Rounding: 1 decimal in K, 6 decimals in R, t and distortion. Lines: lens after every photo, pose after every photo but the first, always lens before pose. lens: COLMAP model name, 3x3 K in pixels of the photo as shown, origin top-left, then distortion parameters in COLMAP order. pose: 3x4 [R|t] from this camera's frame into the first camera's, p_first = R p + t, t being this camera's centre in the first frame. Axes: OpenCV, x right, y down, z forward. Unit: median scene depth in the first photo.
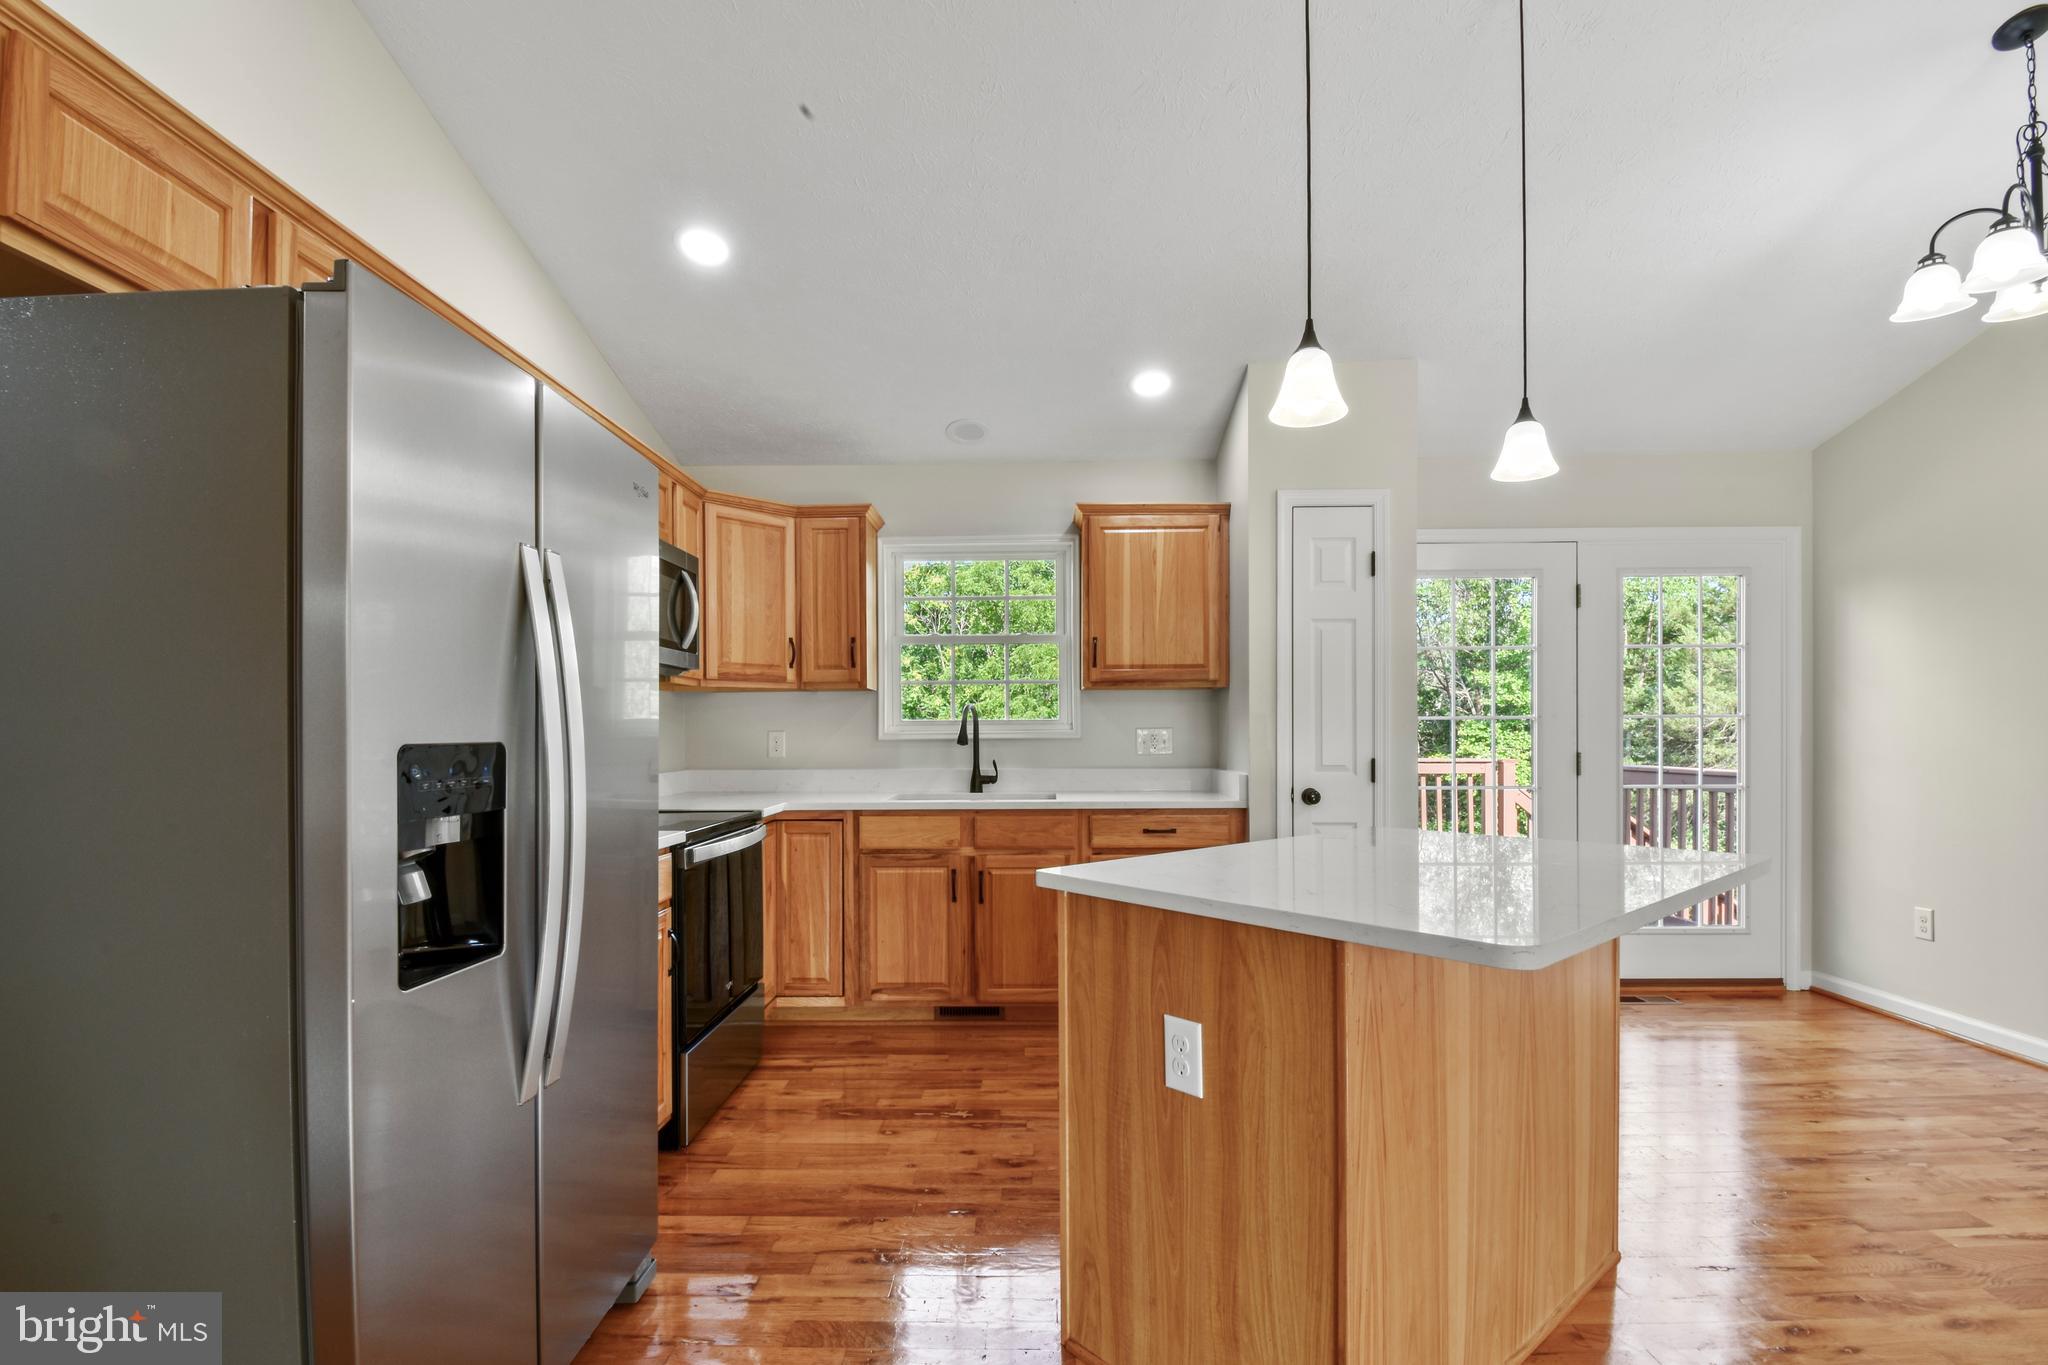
lens RADIAL K [[926.7, 0, 1022.6], [0, 926.7, 736.7], [0, 0, 1]] dist [0.002126, -0.012826]
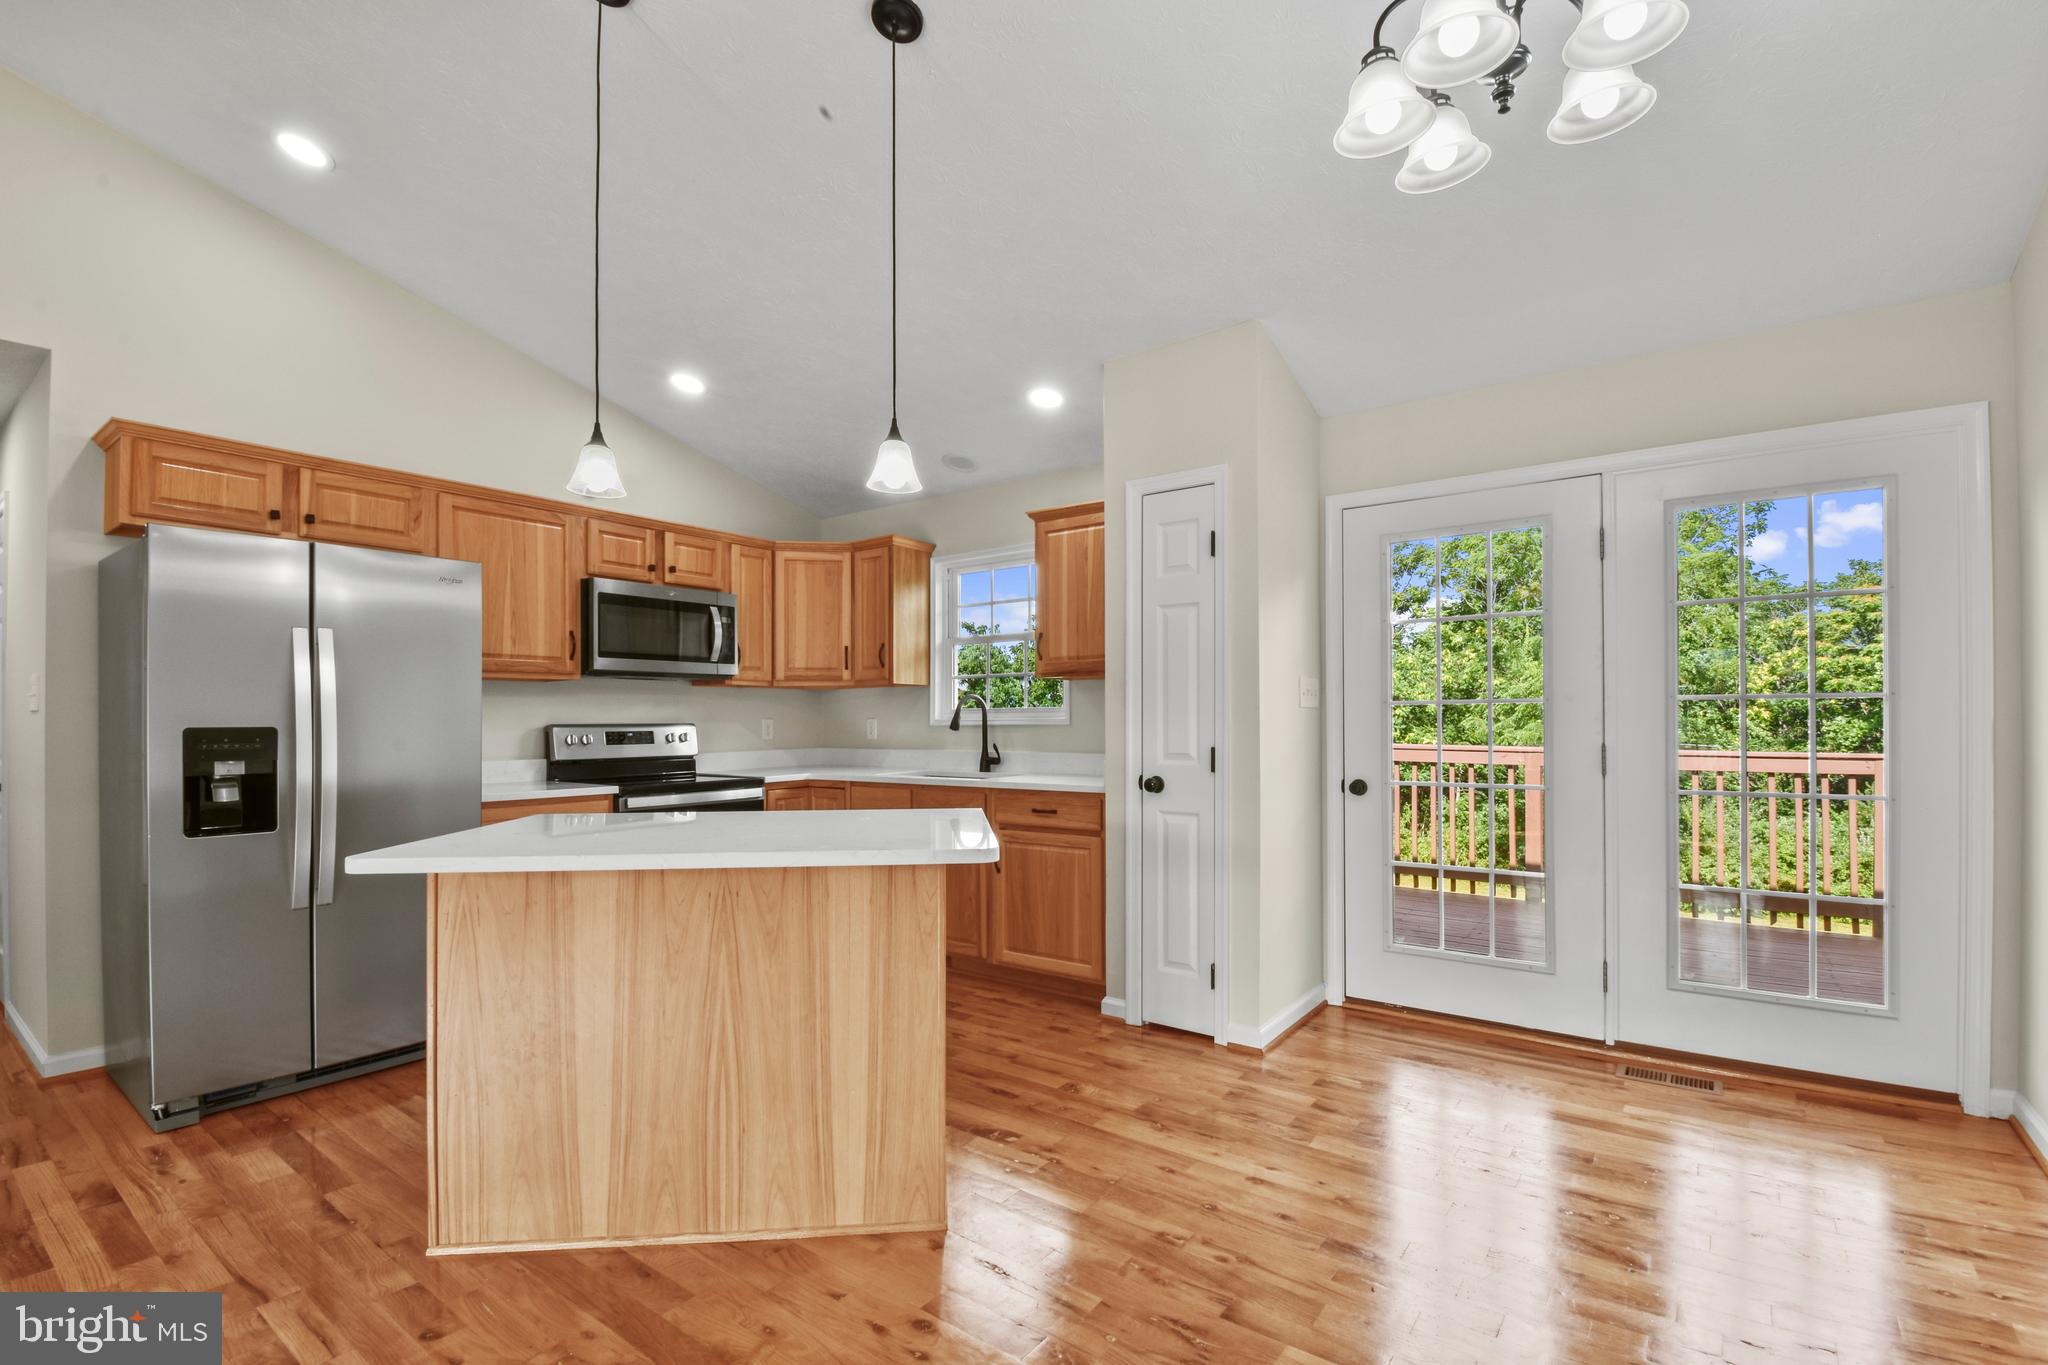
lens RADIAL K [[914.8, 0, 1037.4], [0, 914.8, 714.0], [0, 0, 1]] dist [0.010350, -0.021664]
pose [[0.822014, -0.003836, -0.569454, 0.729176], [-0.000393, 0.999973, -0.007303, -0.003612], [0.569467, 0.006227, 0.821991, 0.115466]]
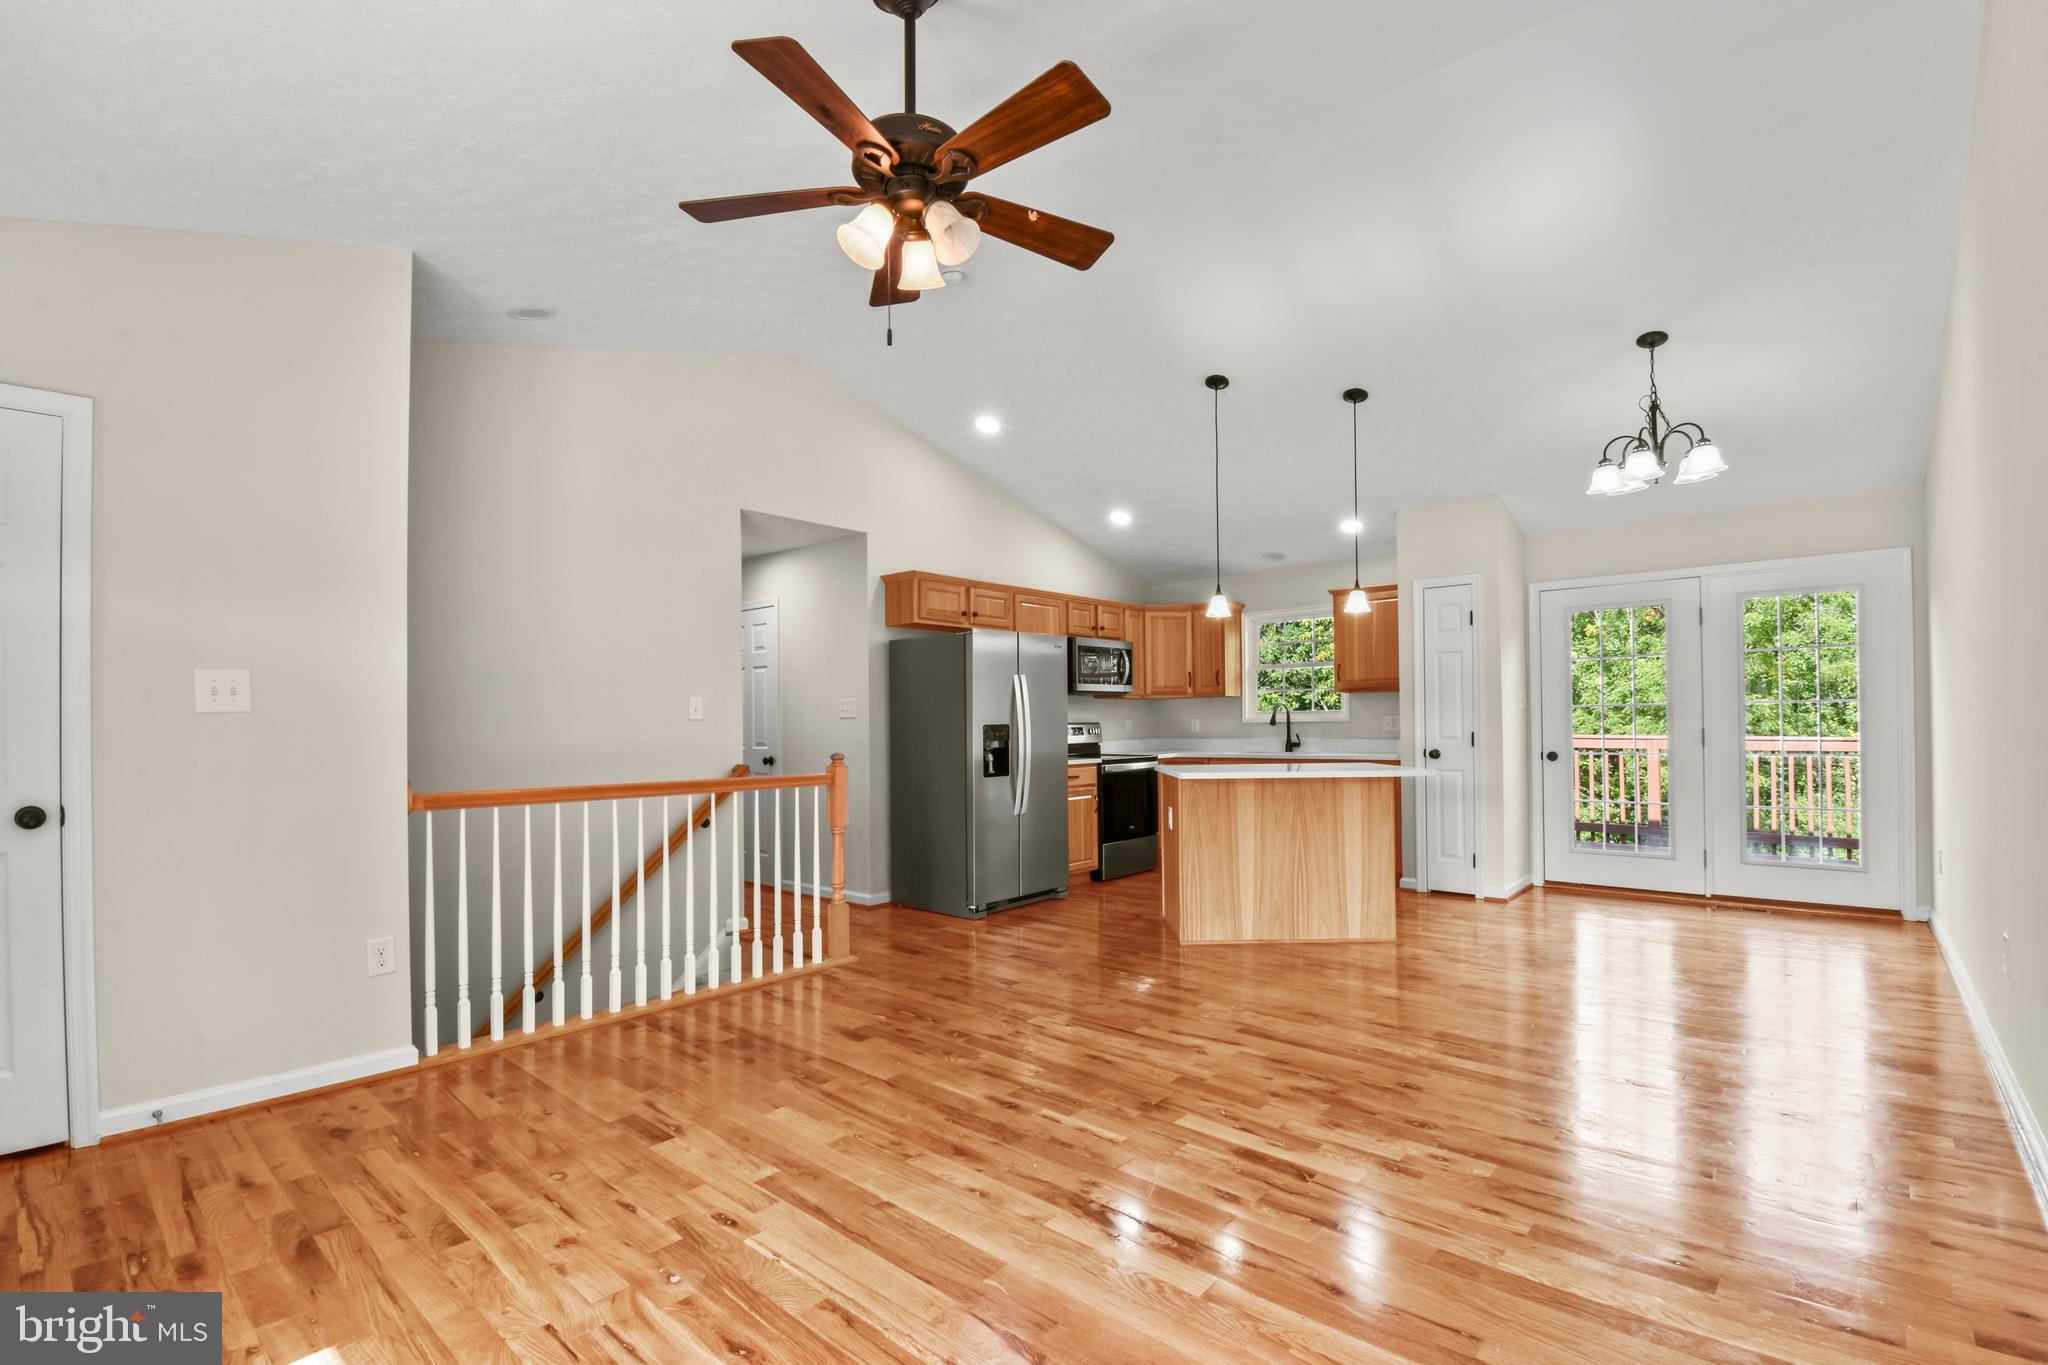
lens RADIAL K [[914.8, 0, 1037.4], [0, 914.8, 714.0], [0, 0, 1]] dist [0.010350, -0.021664]
pose [[0.770265, -0.012263, -0.637606, 0.794577], [0.007951, 0.999922, -0.009627, -0.000129], [0.637674, 0.002346, 0.770302, -0.765307]]
